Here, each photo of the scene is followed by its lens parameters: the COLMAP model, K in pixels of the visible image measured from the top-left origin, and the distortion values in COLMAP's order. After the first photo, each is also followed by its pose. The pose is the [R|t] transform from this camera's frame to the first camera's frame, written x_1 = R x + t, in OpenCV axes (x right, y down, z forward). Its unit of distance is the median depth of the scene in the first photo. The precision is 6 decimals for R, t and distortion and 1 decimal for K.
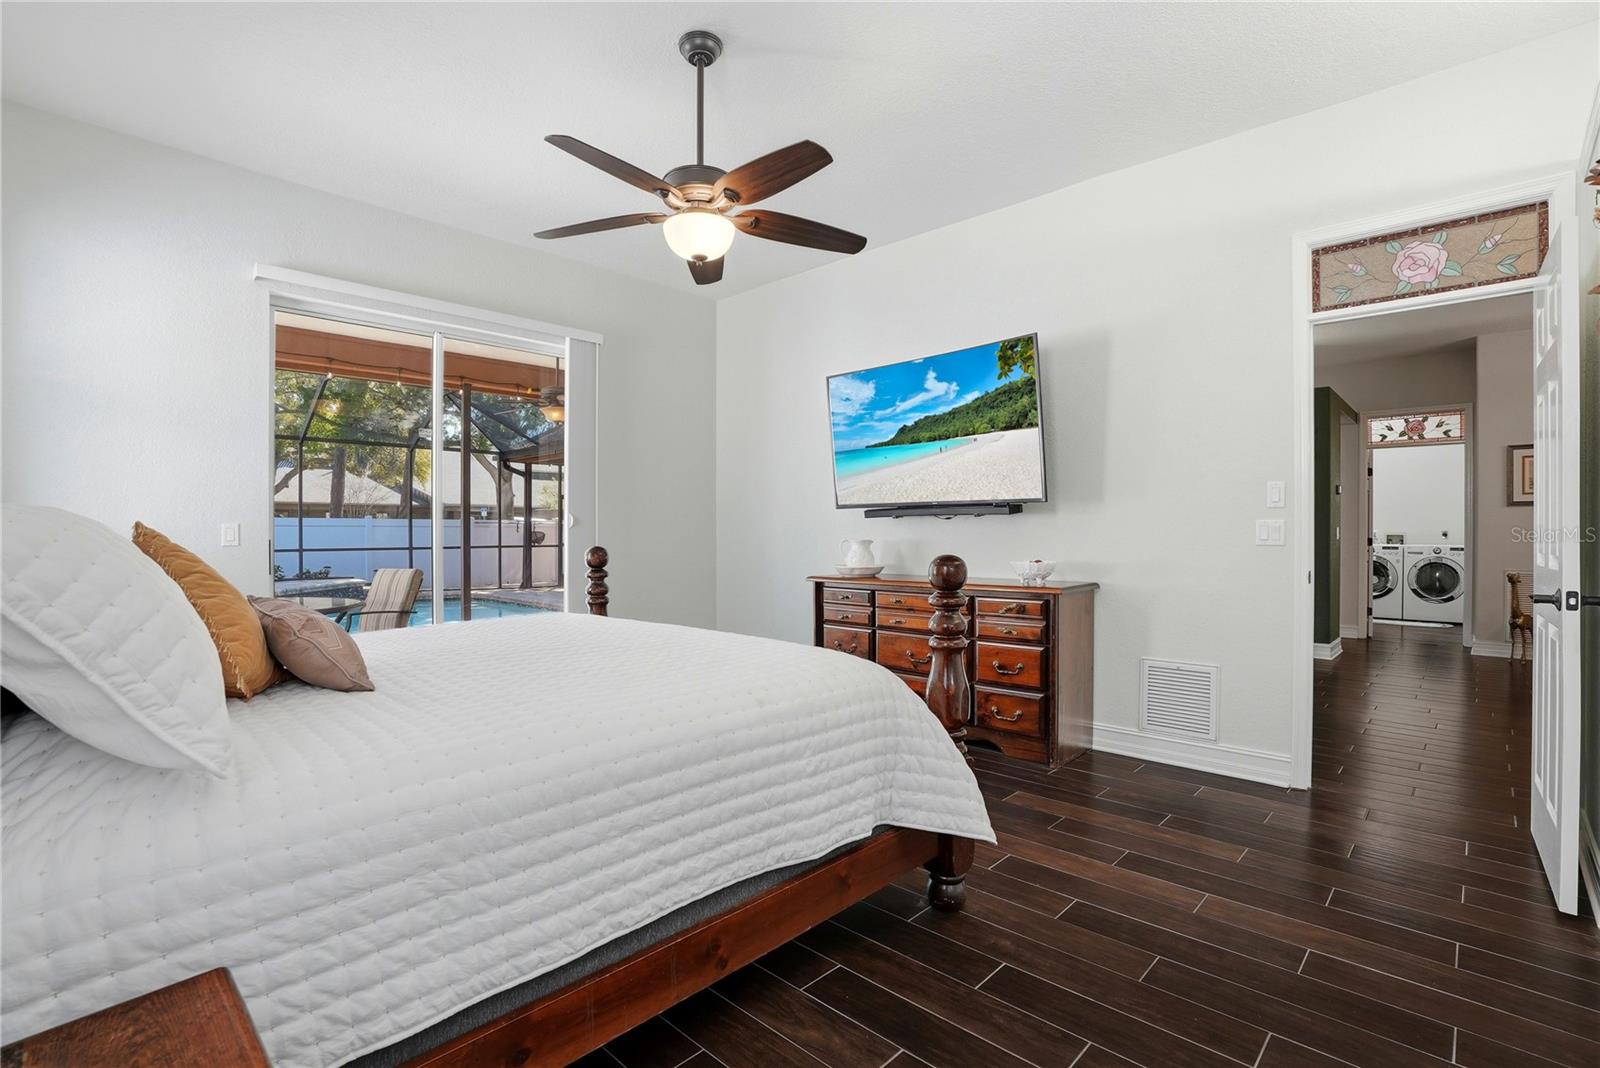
lens RADIAL K [[769.8, 0, 799.2], [0, 769.8, 532.6], [0, 0, 1]] dist [-0.003817, -0.000212]
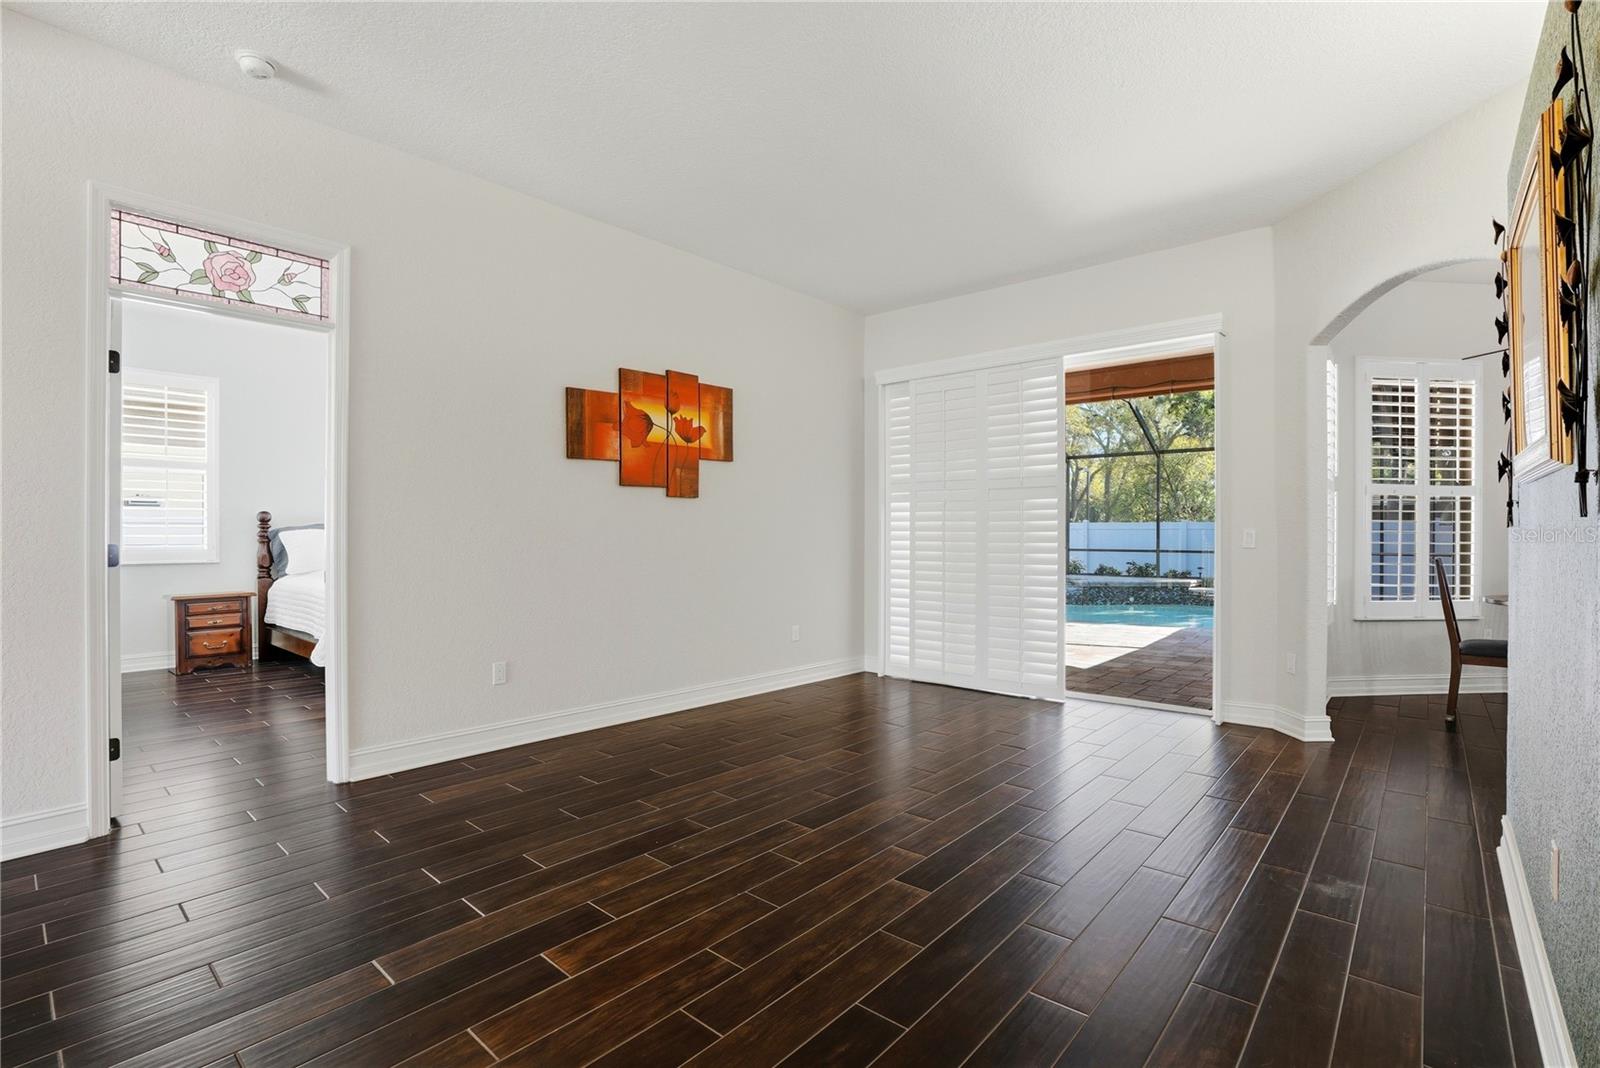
lens RADIAL K [[769.8, 0, 806.6], [0, 769.8, 532.3], [0, 0, 1]] dist [-0.003817, -0.000212]
pose [[-0.079688, -0.002183, 0.996817, 0.368595], [0.001954, 0.999995, 0.002346, 0.002574], [-0.996818, 0.002135, -0.079683, 0.724585]]
